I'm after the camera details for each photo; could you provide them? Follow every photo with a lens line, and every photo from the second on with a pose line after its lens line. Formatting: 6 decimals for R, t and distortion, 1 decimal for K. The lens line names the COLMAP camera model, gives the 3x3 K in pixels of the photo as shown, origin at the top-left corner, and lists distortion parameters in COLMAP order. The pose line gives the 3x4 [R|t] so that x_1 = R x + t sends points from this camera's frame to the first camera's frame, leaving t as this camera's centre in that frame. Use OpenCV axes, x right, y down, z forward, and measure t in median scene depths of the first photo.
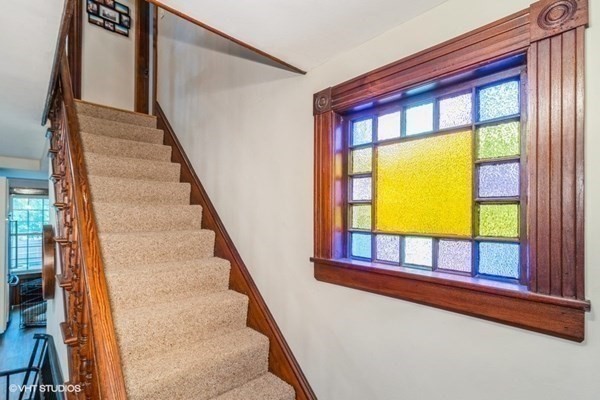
lens RADIAL K [[277.4, 0, 301.6], [0, 277.4, 208.3], [0, 0, 1]] dist [0.000140, 0.000011]
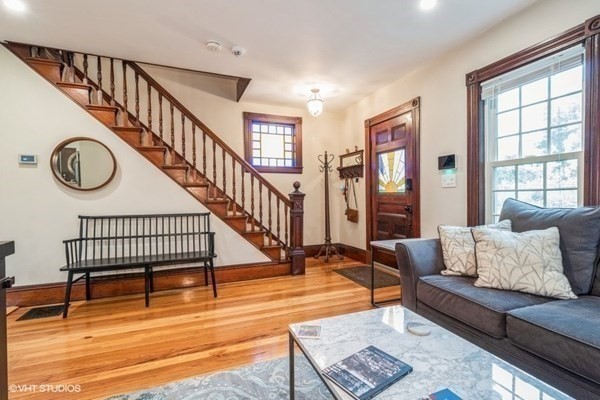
lens RADIAL K [[286.1, 0, 303.7], [0, 286.1, 201.6], [0, 0, 1]] dist [0.004673, 0.000400]
pose [[0.382027, -0.021895, 0.923892, -3.252309], [0.005075, 0.999754, 0.021594, 0.636065], [-0.924137, -0.003560, 0.382045, -1.002922]]
